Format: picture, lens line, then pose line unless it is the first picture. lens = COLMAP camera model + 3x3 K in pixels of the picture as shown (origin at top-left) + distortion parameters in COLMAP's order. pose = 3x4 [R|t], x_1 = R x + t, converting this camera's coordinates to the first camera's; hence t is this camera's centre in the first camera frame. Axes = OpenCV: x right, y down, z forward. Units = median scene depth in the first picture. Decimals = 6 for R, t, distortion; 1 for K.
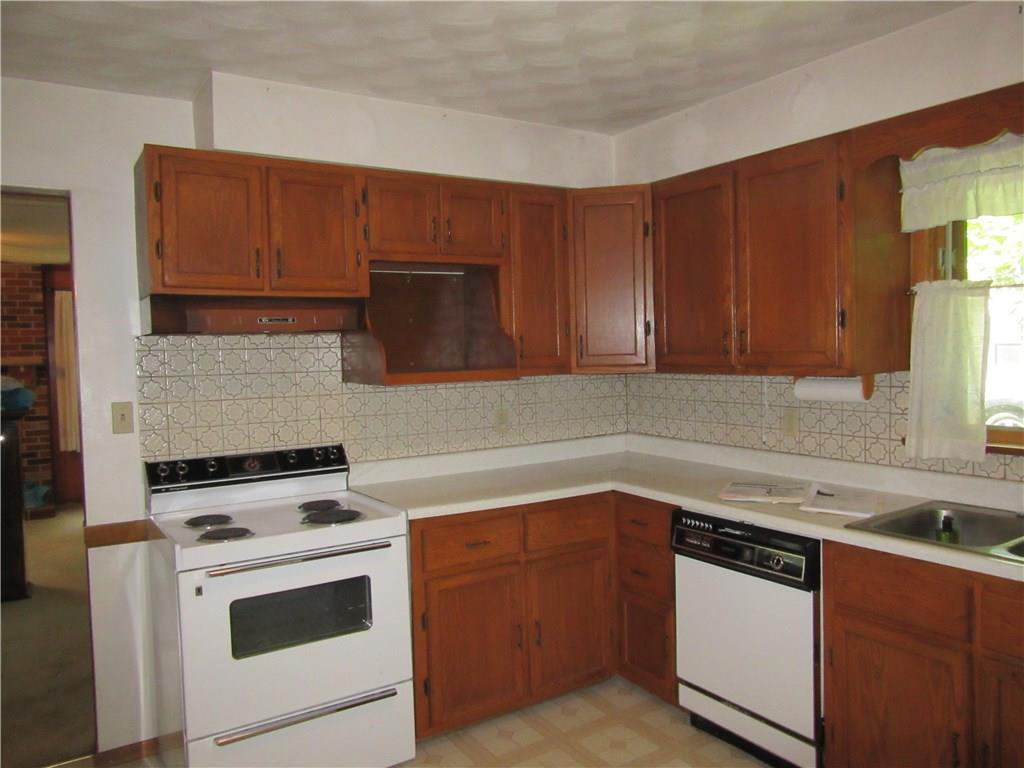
lens RADIAL K [[772.6, 0, 512.0], [0, 772.6, 384.0], [0, 0, 1]] dist [-0.003732, -0.002999]
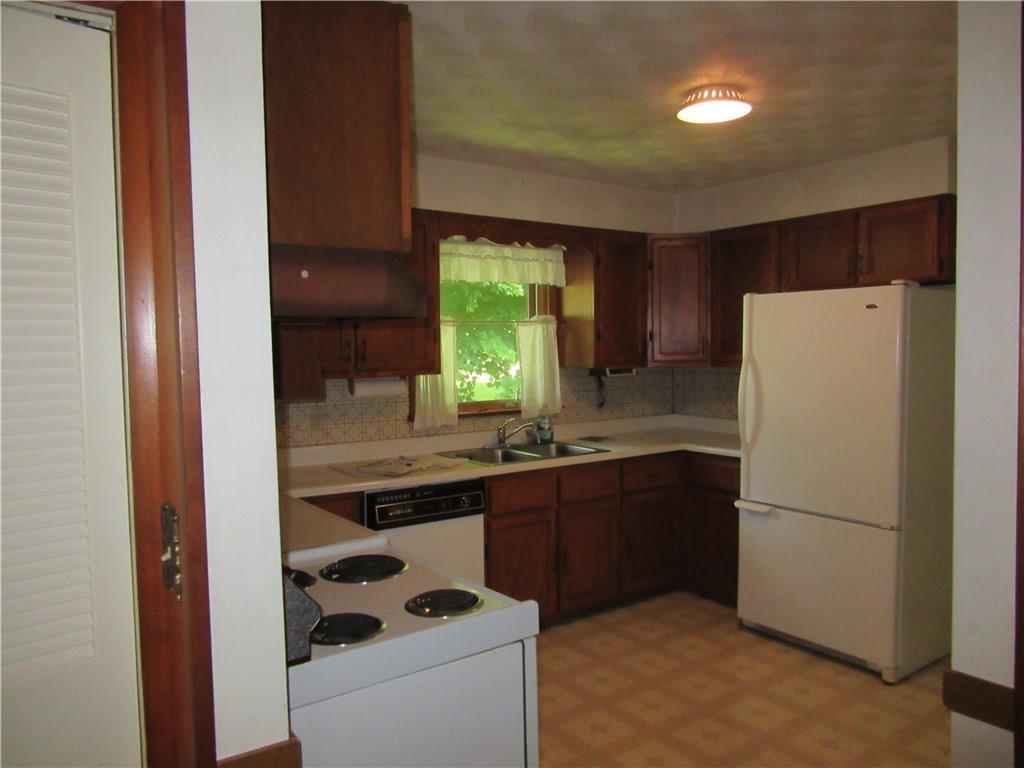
lens RADIAL K [[772.6, 0, 512.0], [0, 772.6, 384.0], [0, 0, 1]] dist [-0.003732, -0.002999]
pose [[-0.036370, -0.021041, 0.999117, -1.099646], [0.067359, 0.997453, 0.023458, -0.018599], [-0.997066, 0.068153, -0.034860, 0.934940]]
